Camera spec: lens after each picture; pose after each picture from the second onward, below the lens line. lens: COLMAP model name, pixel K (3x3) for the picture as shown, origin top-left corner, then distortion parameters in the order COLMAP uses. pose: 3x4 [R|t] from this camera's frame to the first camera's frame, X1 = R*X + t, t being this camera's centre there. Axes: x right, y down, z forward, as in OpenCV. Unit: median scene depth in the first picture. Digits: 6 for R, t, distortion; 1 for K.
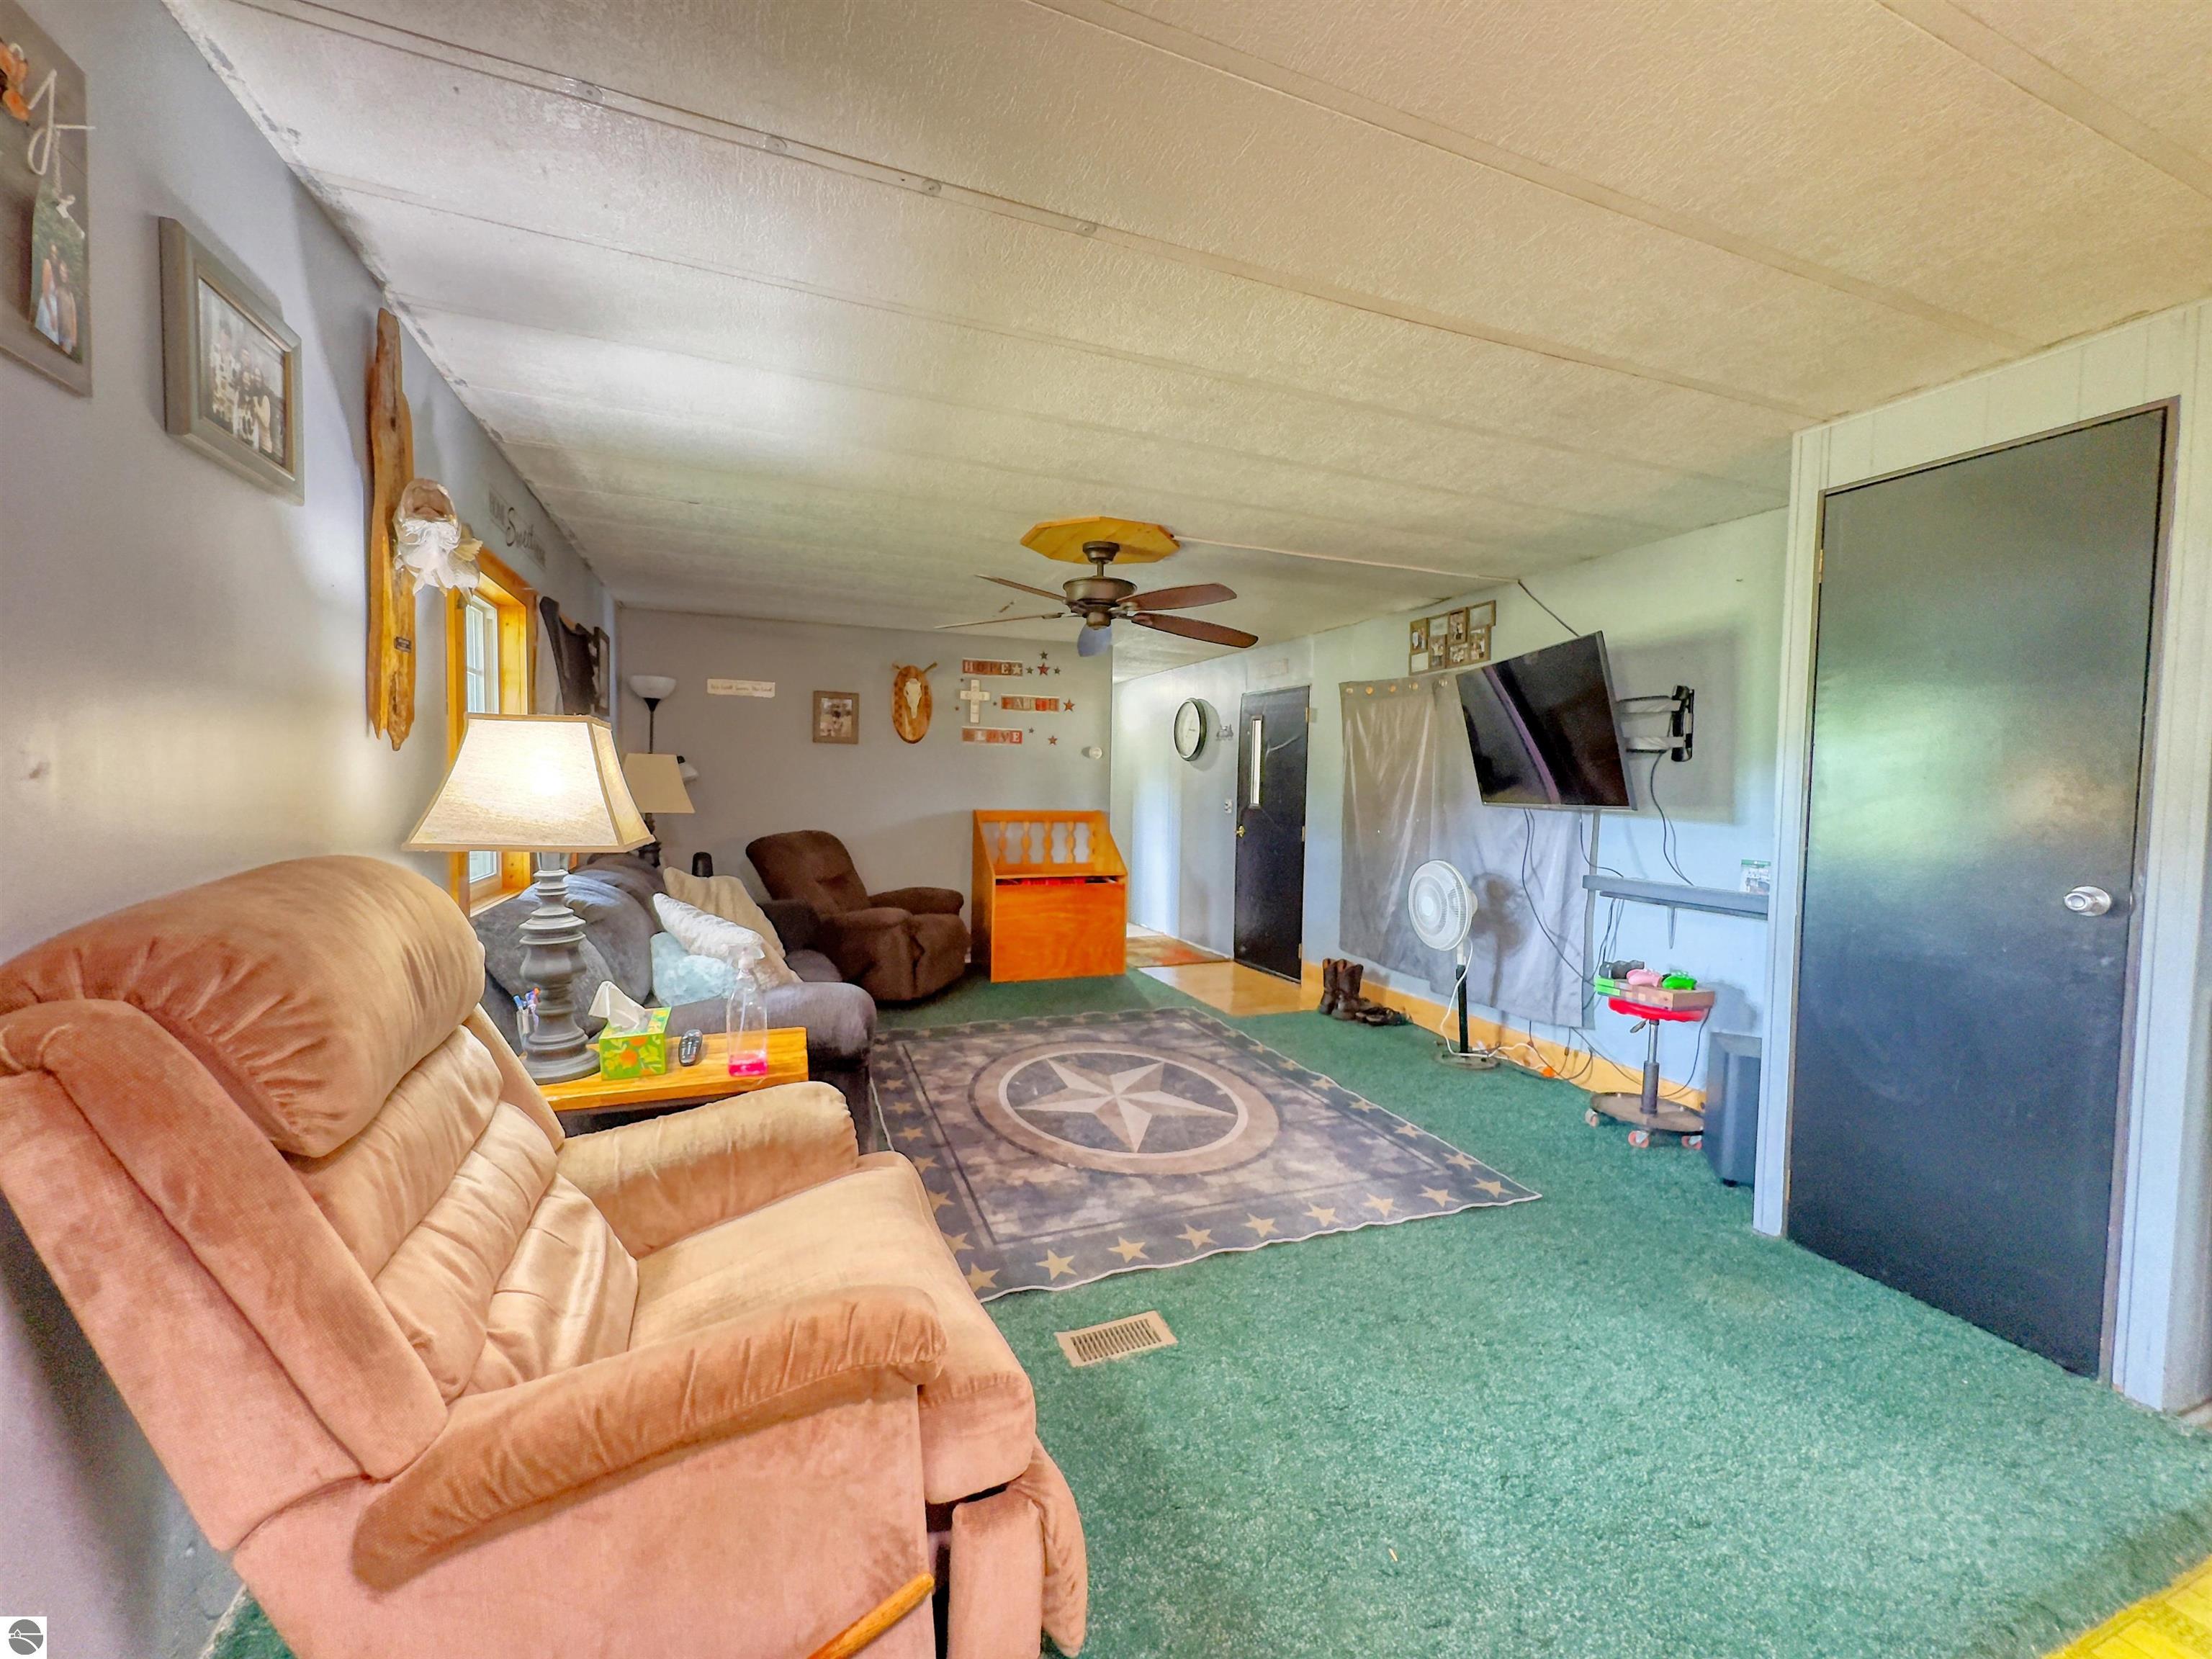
lens RADIAL K [[883.6, 0, 1109.2], [0, 883.6, 825.0], [0, 0, 1]] dist [-0.002220, 0.000469]
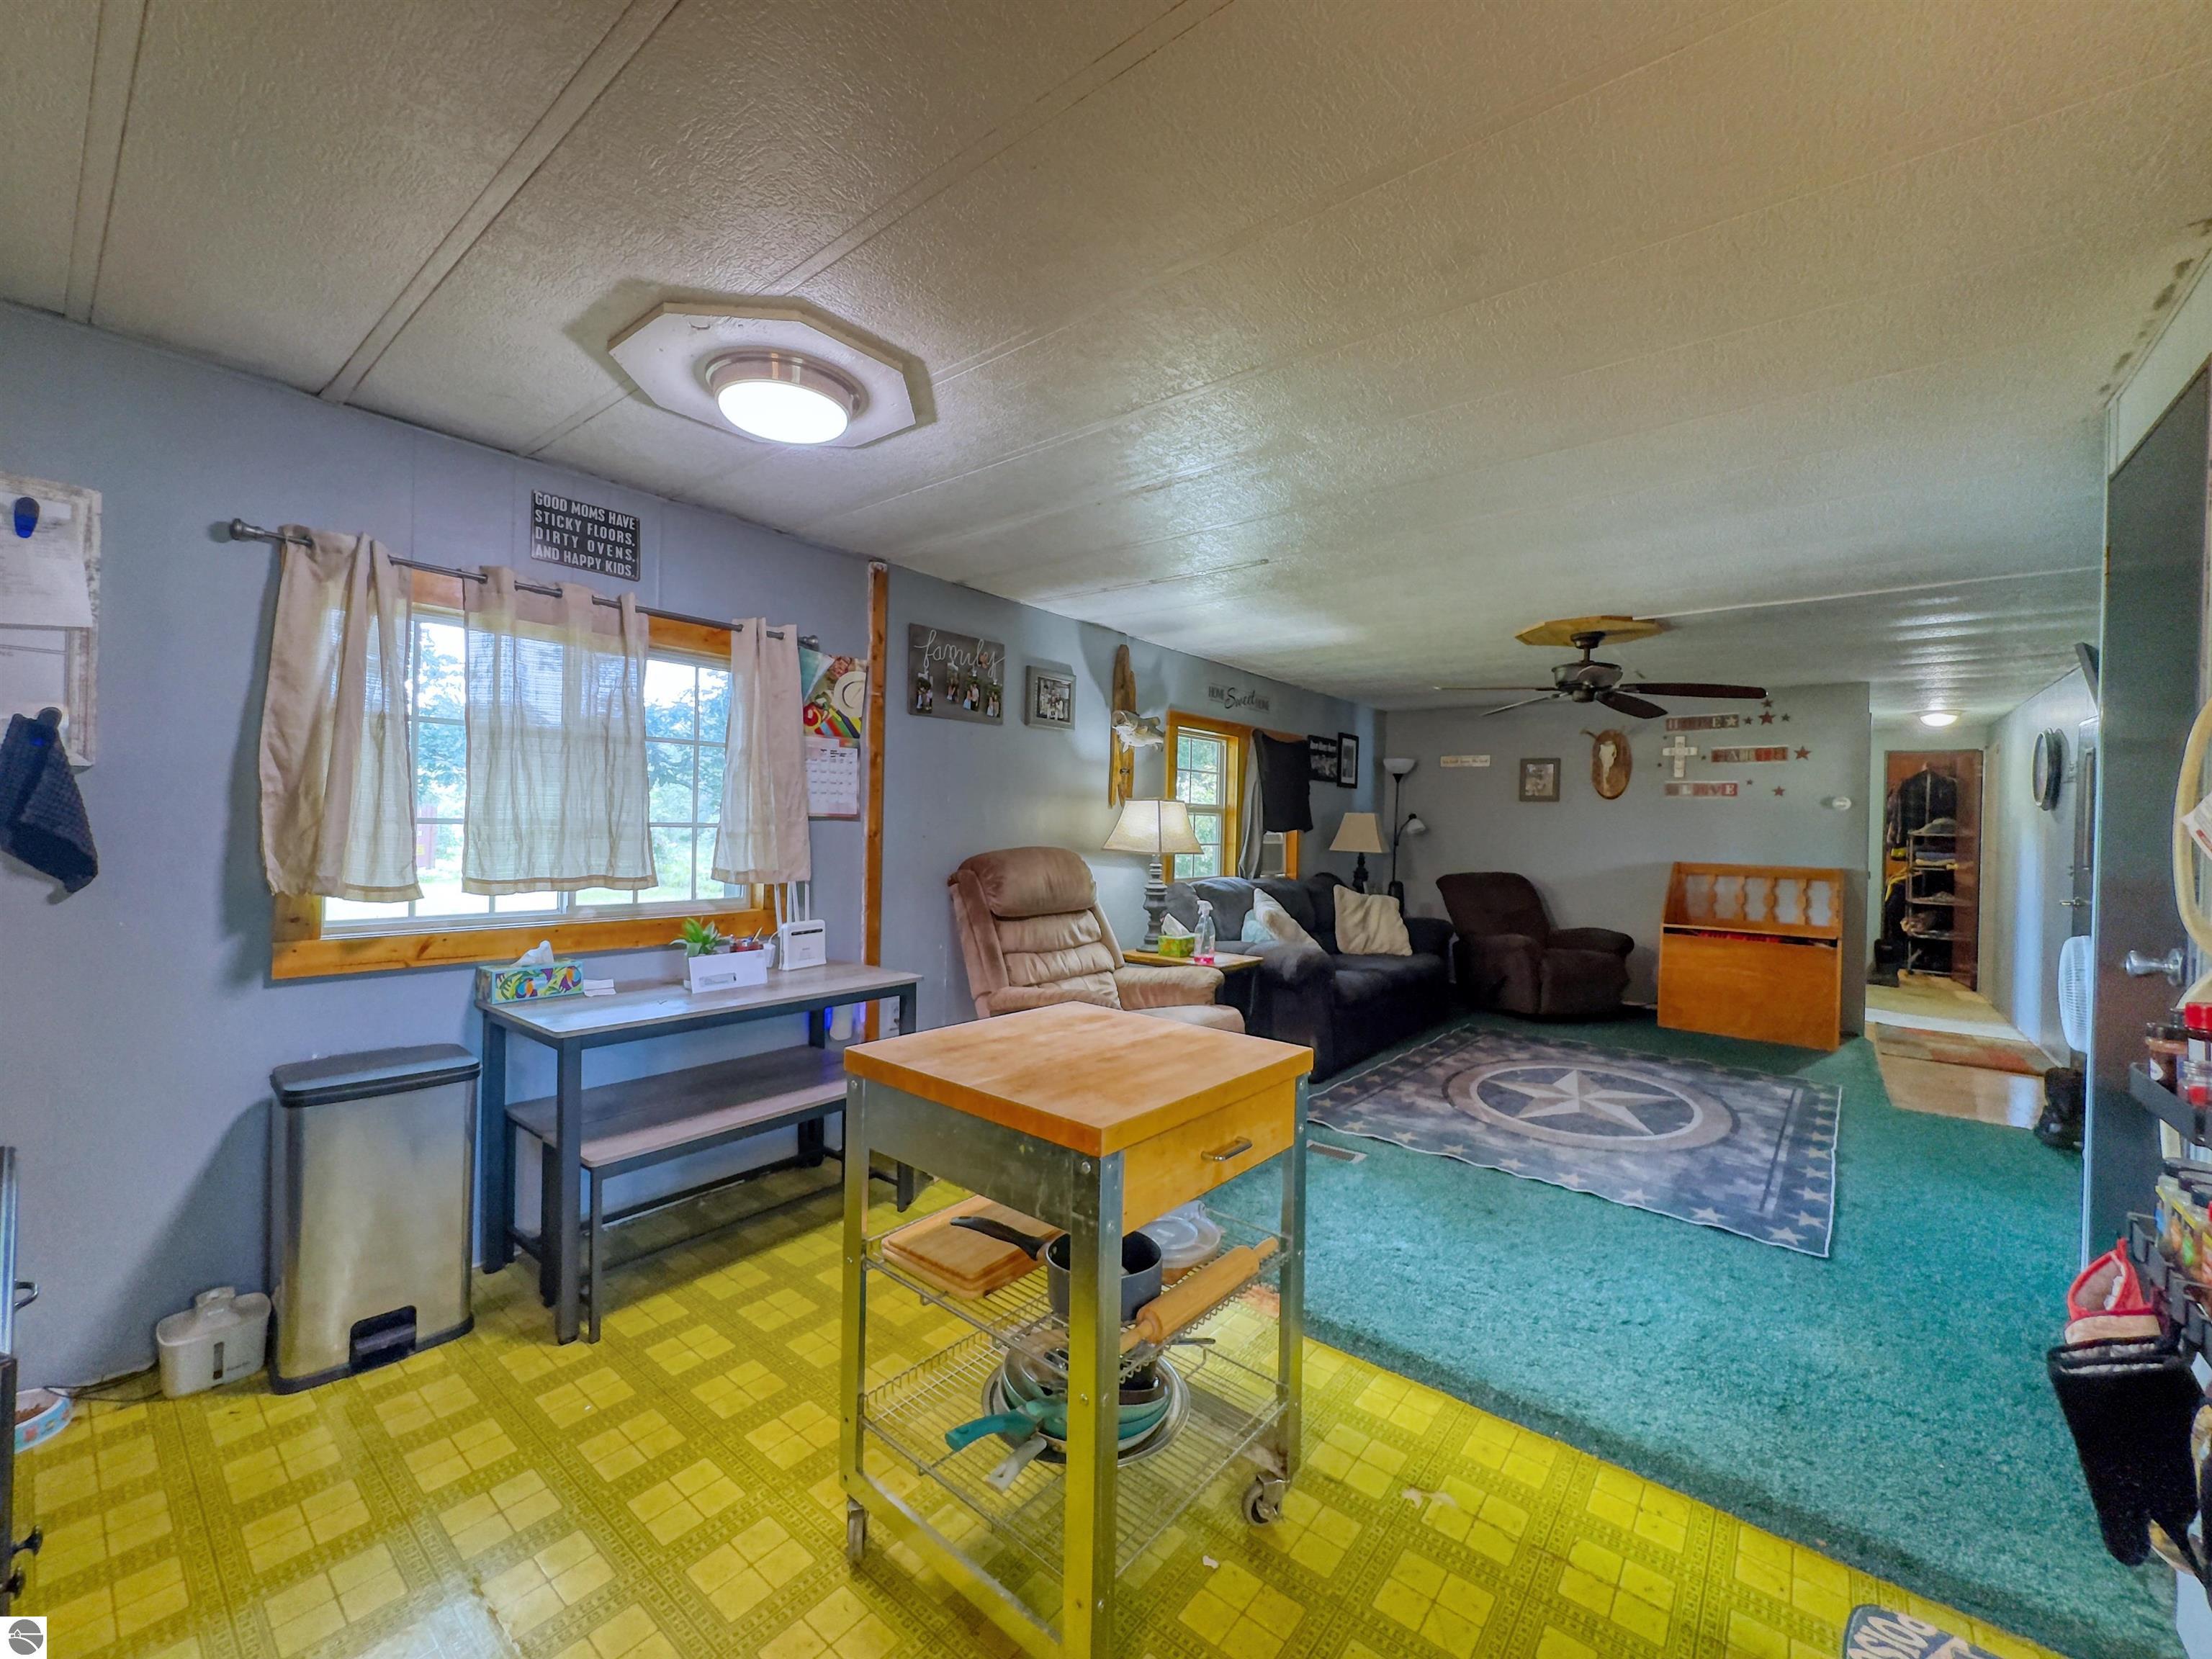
lens RADIAL K [[883.6, 0, 1109.2], [0, 883.6, 825.0], [0, 0, 1]] dist [-0.002220, 0.000469]
pose [[0.490009, -0.003698, -0.871710, 0.837805], [-0.054429, 0.997910, -0.034830, 0.023472], [0.870017, 0.064513, 0.488784, -0.159232]]
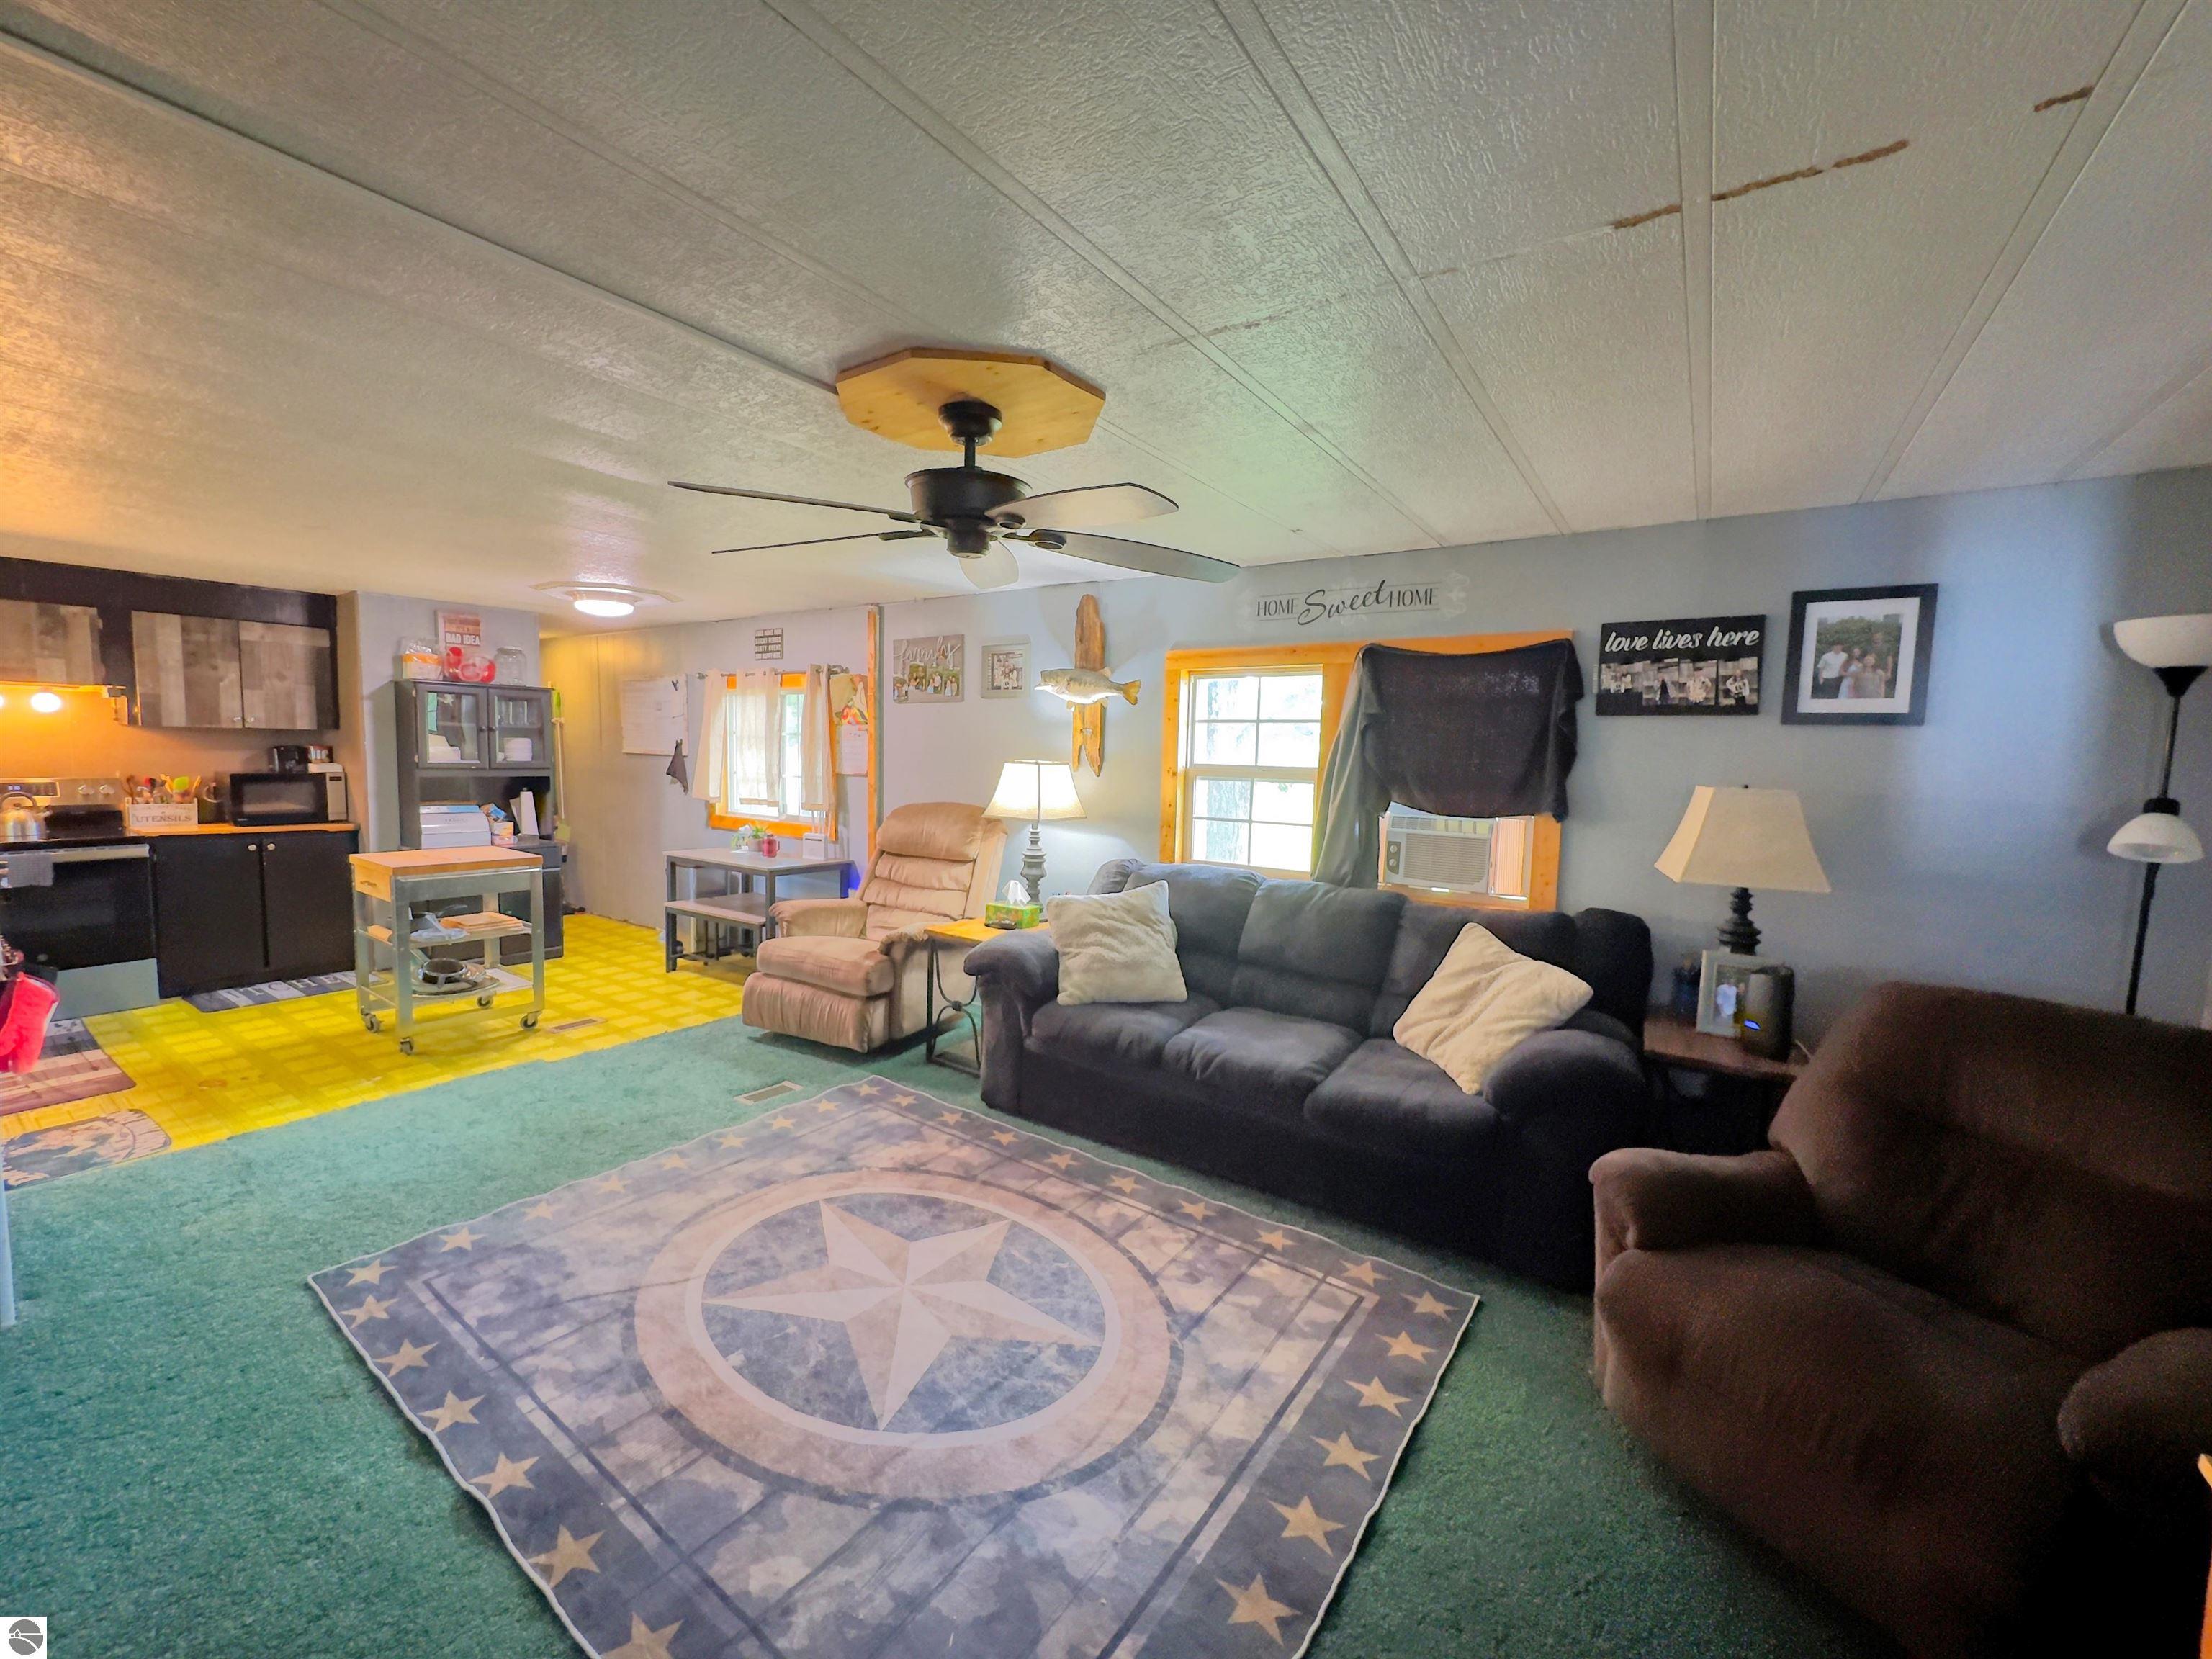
lens RADIAL K [[883.6, 0, 1109.2], [0, 883.6, 825.0], [0, 0, 1]] dist [-0.002220, 0.000469]
pose [[-0.830466, 0.008557, -0.557004, 0.282307], [-0.064114, 0.991770, 0.110826, -0.135572], [0.553368, 0.127749, -0.823082, 1.830650]]
